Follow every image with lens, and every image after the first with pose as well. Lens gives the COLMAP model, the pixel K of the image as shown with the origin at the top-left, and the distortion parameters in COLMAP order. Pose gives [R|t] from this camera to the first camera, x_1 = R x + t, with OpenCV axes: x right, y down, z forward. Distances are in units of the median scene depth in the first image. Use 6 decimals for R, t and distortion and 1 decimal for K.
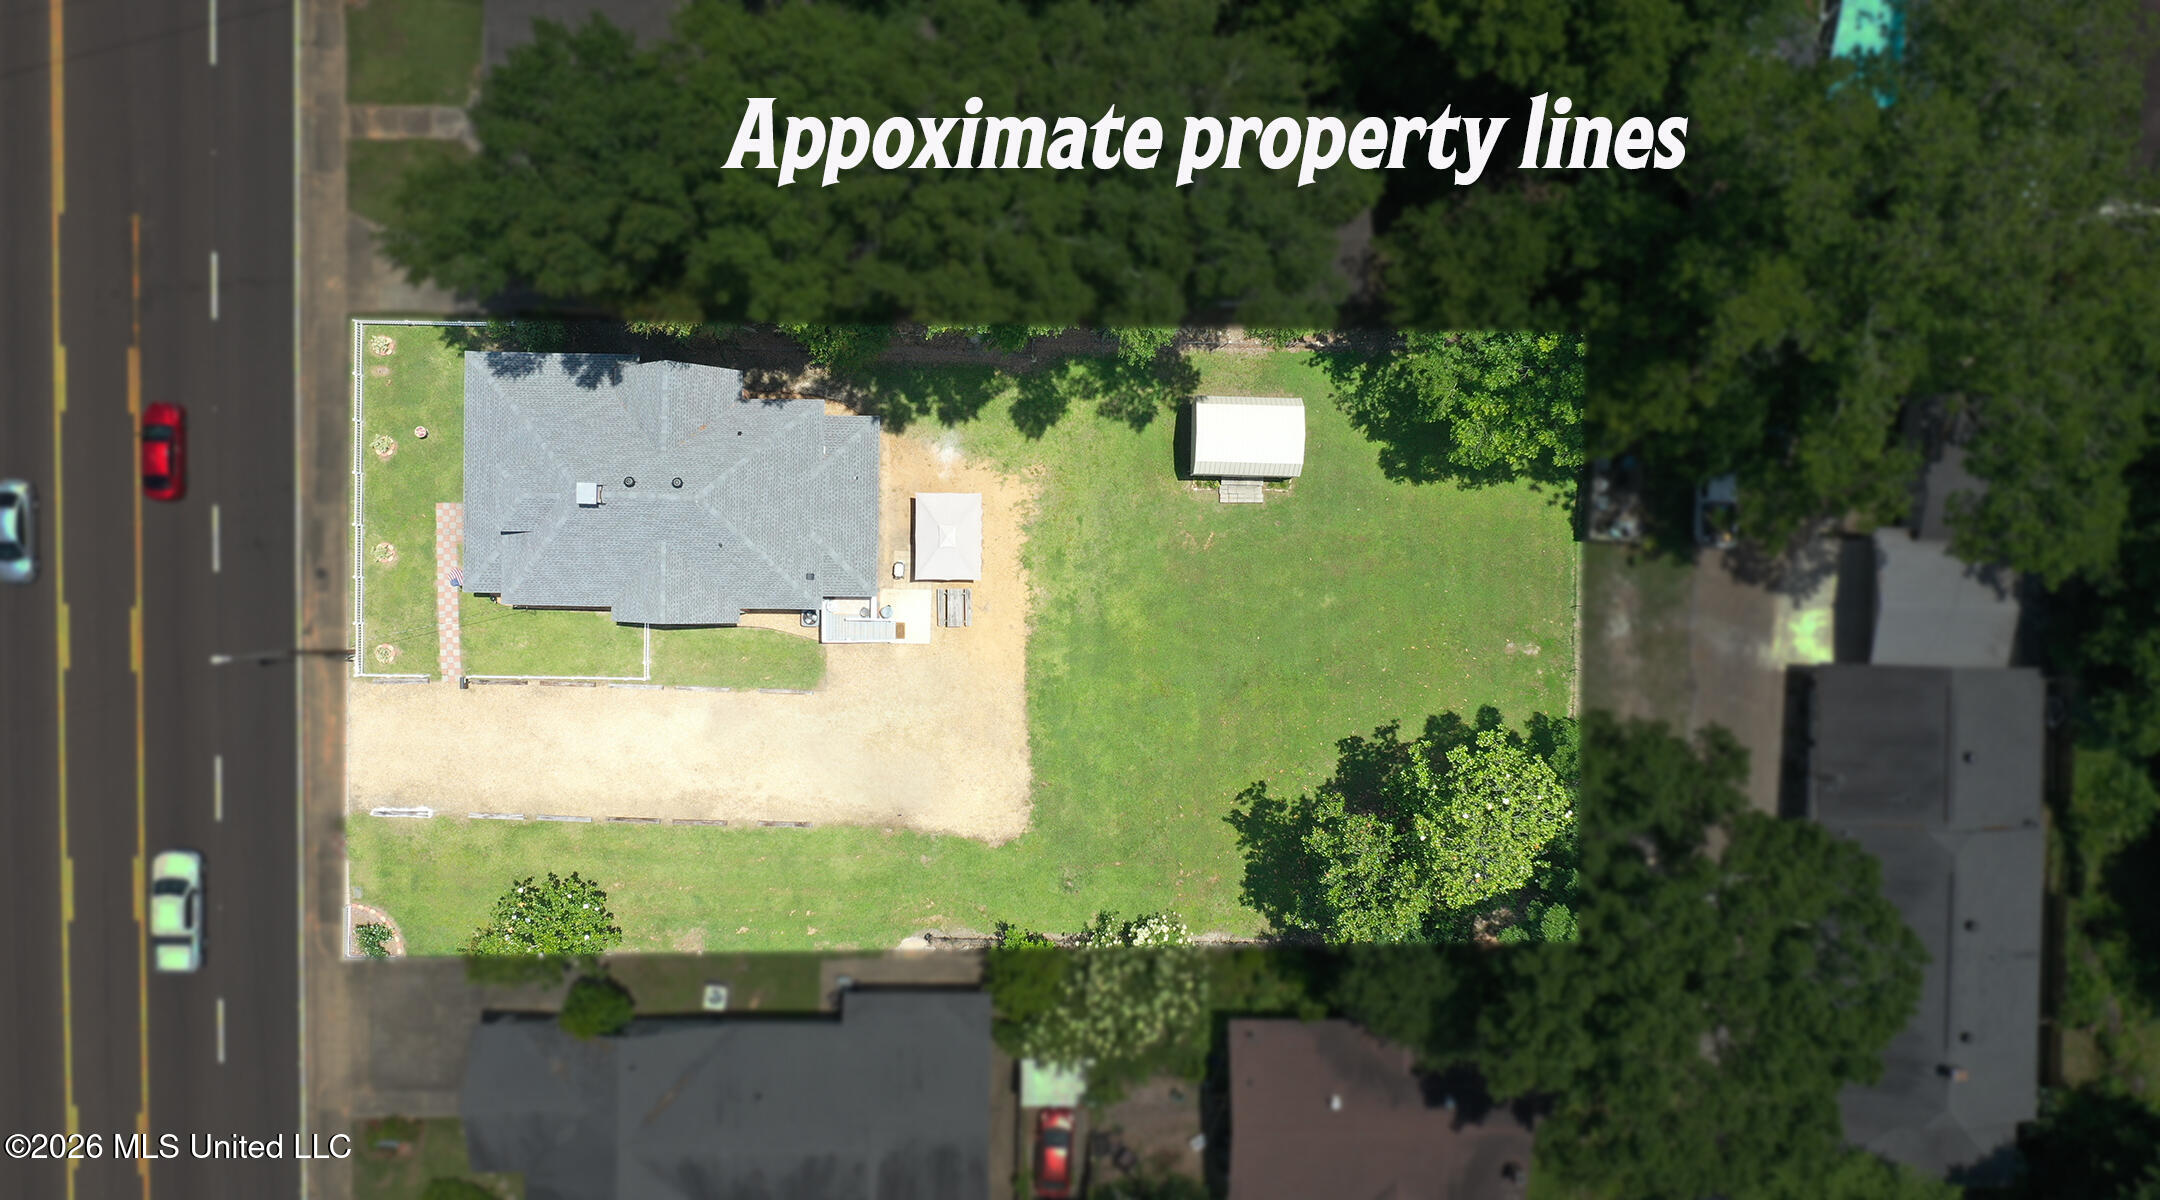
lens RADIAL K [[1695.5, 0, 1083.7], [0, 1695.5, 596.3], [0, 0, 1]] dist [-0.009012, 0.007154]
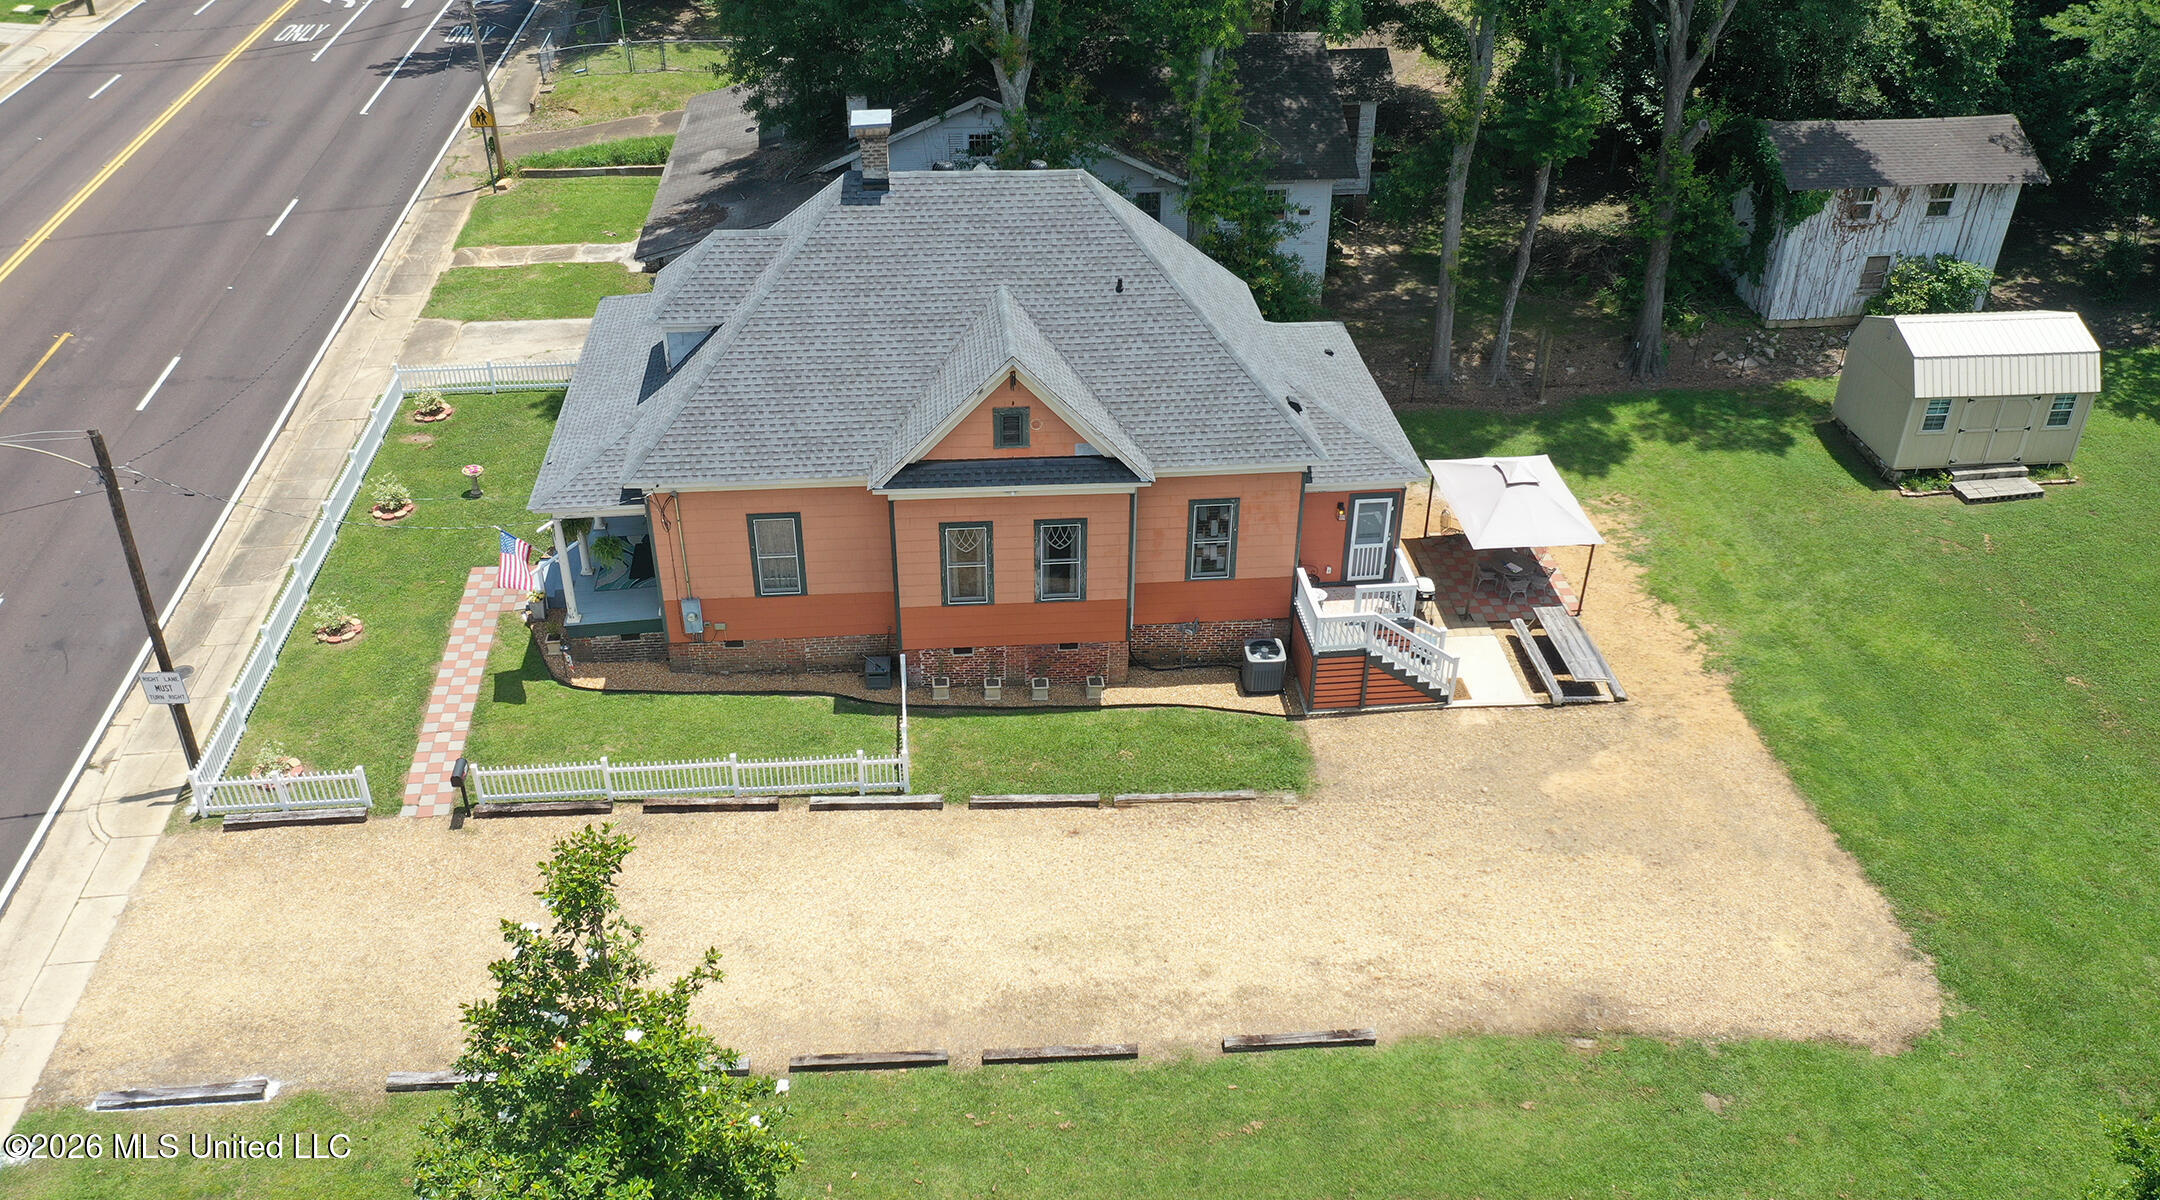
lens RADIAL K [[1695.5, 0, 1083.7], [0, 1695.5, 596.3], [0, 0, 1]] dist [-0.009012, 0.007154]
pose [[0.993669, -0.071626, 0.086552, -0.246843], [0.111560, 0.538178, -0.835415, 0.377871], [0.013257, 0.839782, 0.542761, 0.736107]]
